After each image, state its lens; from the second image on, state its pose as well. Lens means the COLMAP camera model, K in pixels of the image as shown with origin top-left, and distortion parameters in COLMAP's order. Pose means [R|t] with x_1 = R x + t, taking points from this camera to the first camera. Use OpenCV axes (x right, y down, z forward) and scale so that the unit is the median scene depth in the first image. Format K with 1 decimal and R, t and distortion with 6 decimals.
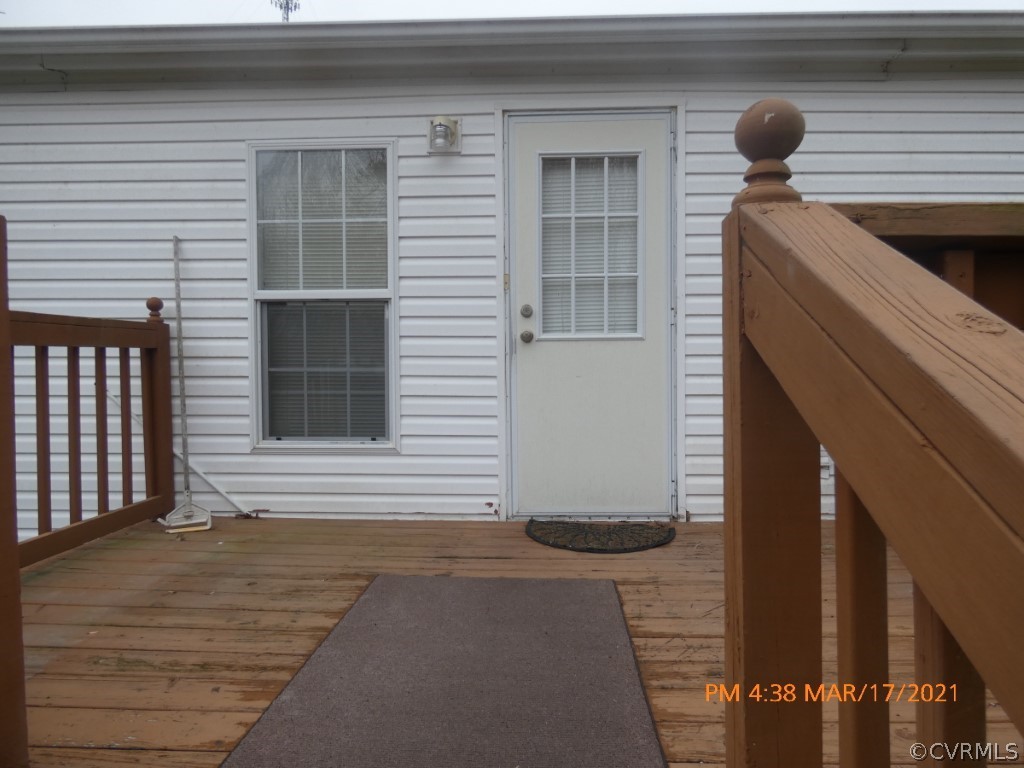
lens RADIAL K [[598.2, 0, 514.4], [0, 598.2, 383.9], [0, 0, 1]] dist [-0.009310, 0.005172]
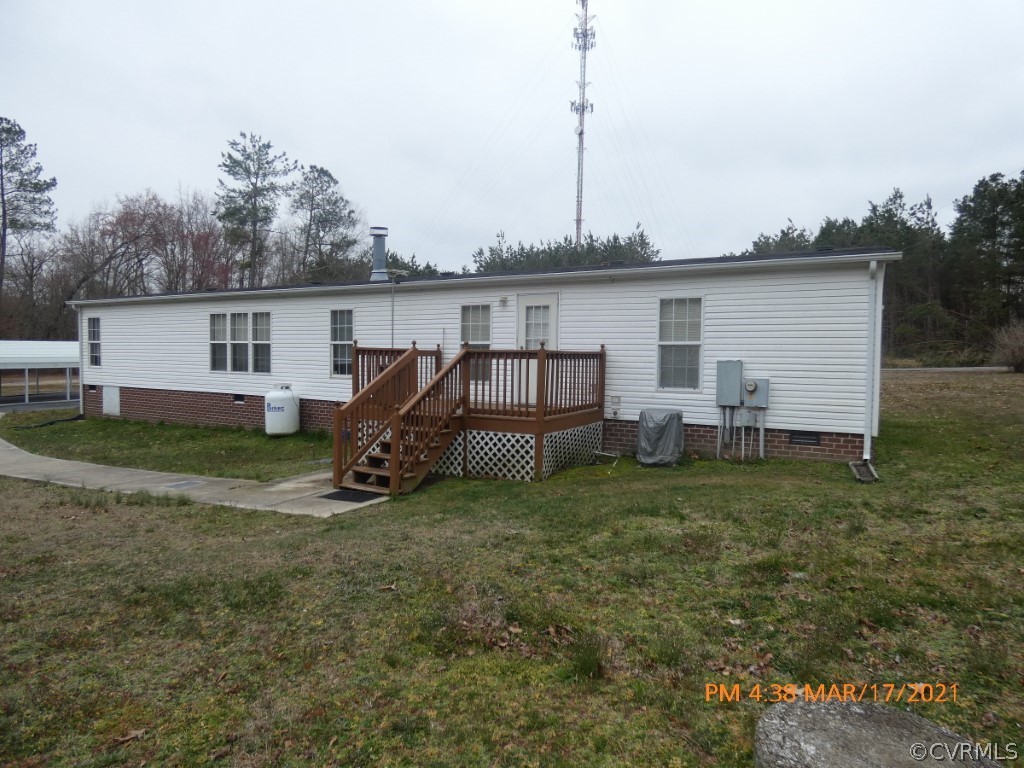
lens RADIAL K [[598.2, 0, 509.1], [0, 598.2, 379.8], [0, 0, 1]] dist [-0.009310, 0.005172]
pose [[0.892294, 0.027750, -0.450601, 1.639045], [-0.026194, 0.999610, 0.009689, 0.045289], [0.450694, 0.003158, 0.892673, -2.368514]]
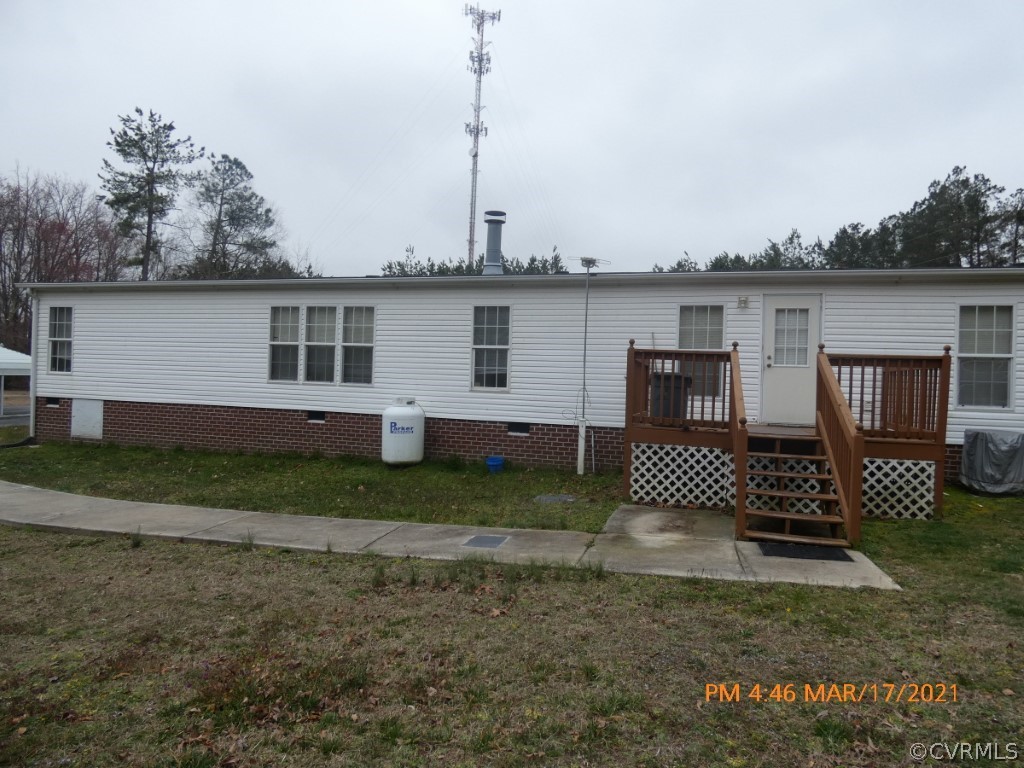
lens RADIAL K [[598.2, 0, 512.1], [0, 598.2, 385.4], [0, 0, 1]] dist [-0.009310, 0.005172]
pose [[0.970013, 0.031748, -0.240969, -0.533690], [-0.038771, 0.998949, -0.024458, 0.157067], [0.239939, 0.033068, 0.970225, -2.390855]]
